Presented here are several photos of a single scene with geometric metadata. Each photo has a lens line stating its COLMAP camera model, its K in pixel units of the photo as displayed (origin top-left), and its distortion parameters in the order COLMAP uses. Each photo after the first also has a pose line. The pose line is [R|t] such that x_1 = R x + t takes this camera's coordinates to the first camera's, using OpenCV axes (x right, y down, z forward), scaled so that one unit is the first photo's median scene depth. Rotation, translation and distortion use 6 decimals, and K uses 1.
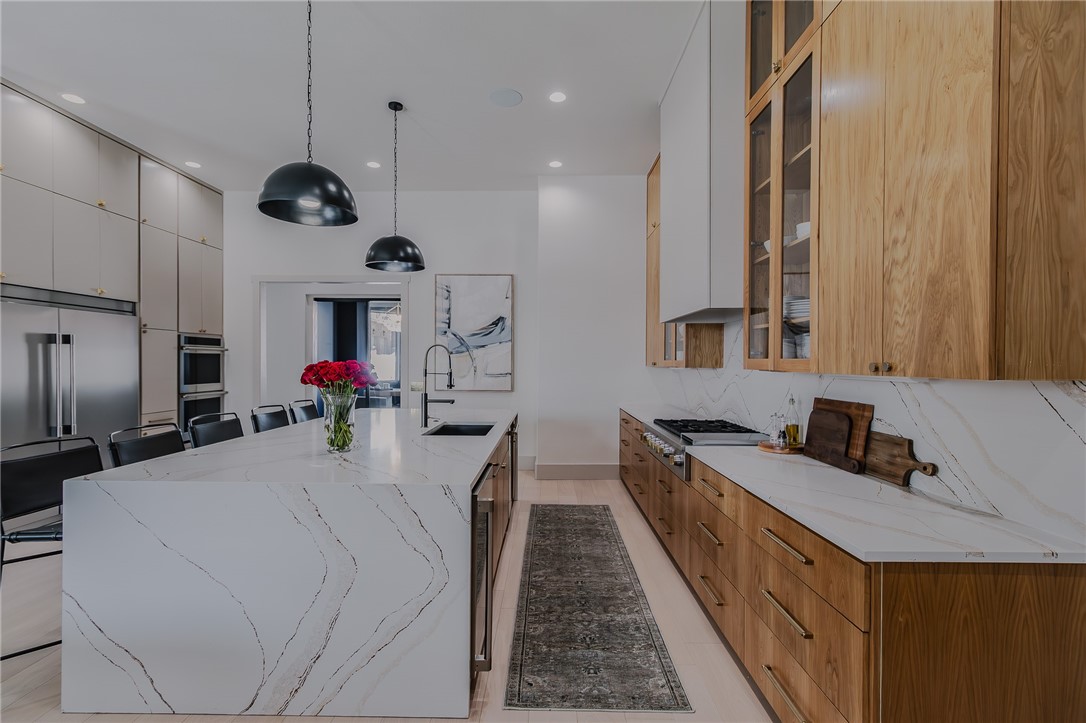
lens RADIAL K [[507.2, 0, 556.5], [0, 507.2, 367.7], [0, 0, 1]] dist [0.002020, 0.000733]
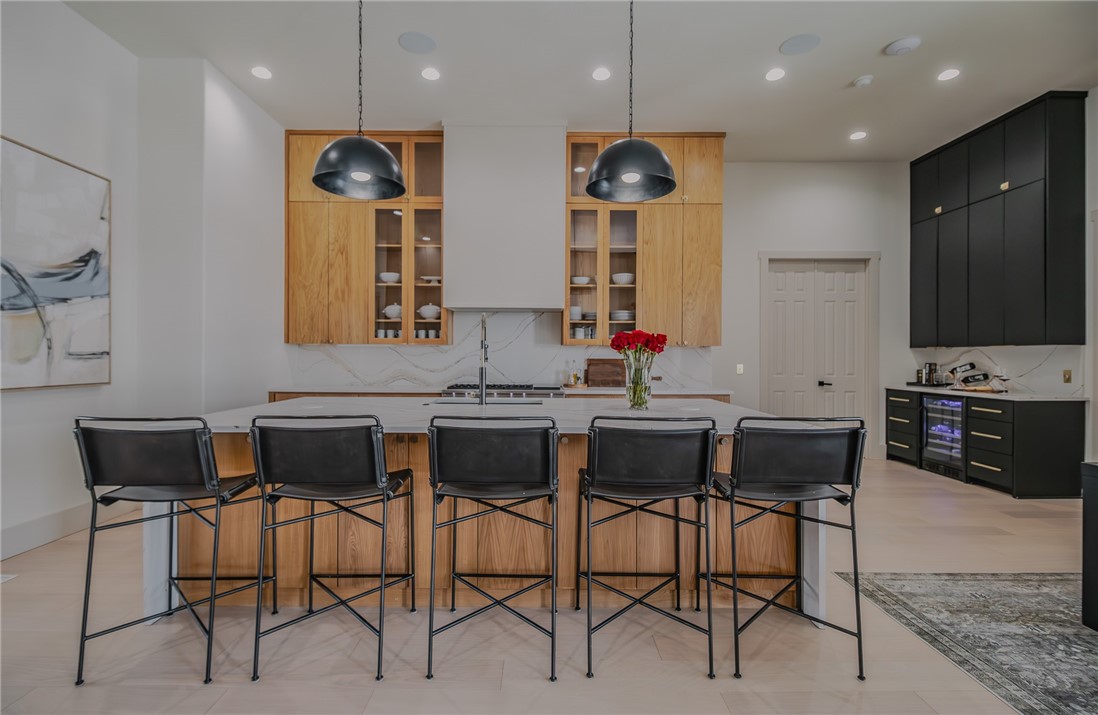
lens RADIAL K [[503.4, 0, 549.4], [0, 503.4, 350.8], [0, 0, 1]] dist [-0.001647, -0.000401]
pose [[-0.005047, -0.002890, 0.999983, -0.931698], [0.003508, 0.999990, 0.002908, 0.013600], [-0.999981, 0.003523, -0.005037, 0.718651]]
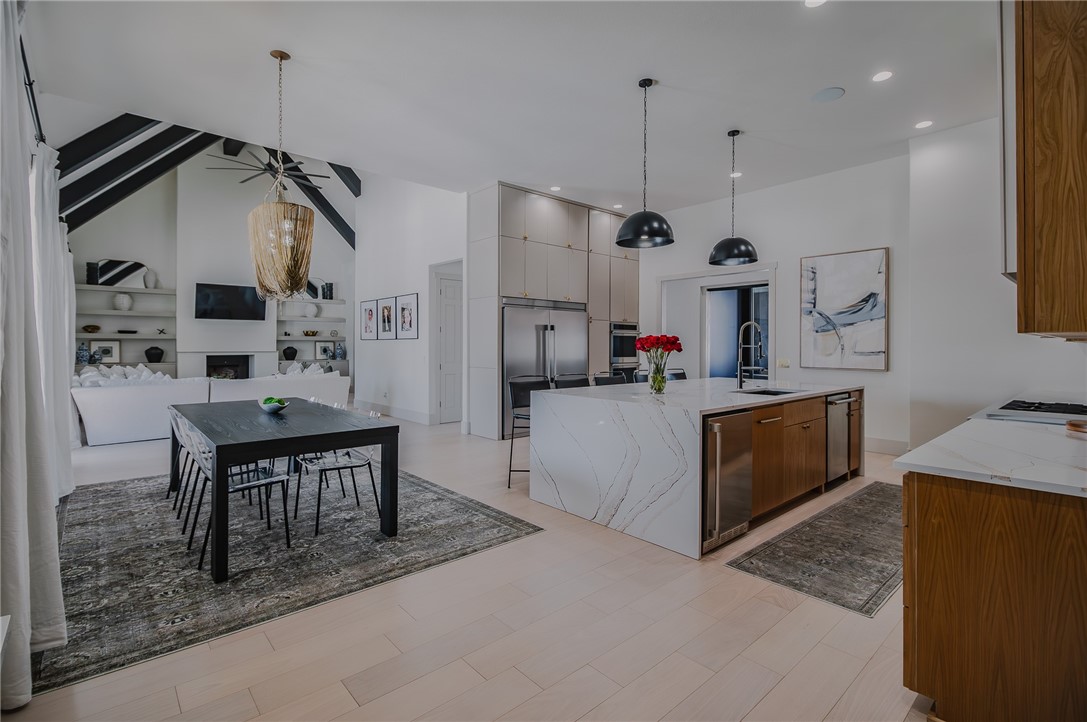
lens RADIAL K [[507.7, 0, 537.9], [0, 507.7, 344.2], [0, 0, 1]] dist [0.002020, 0.000733]
pose [[0.665409, -0.004398, -0.746466, 0.266923], [-0.007491, 0.999893, -0.012568, 0.019900], [0.746442, 0.013955, 0.665304, -0.166739]]
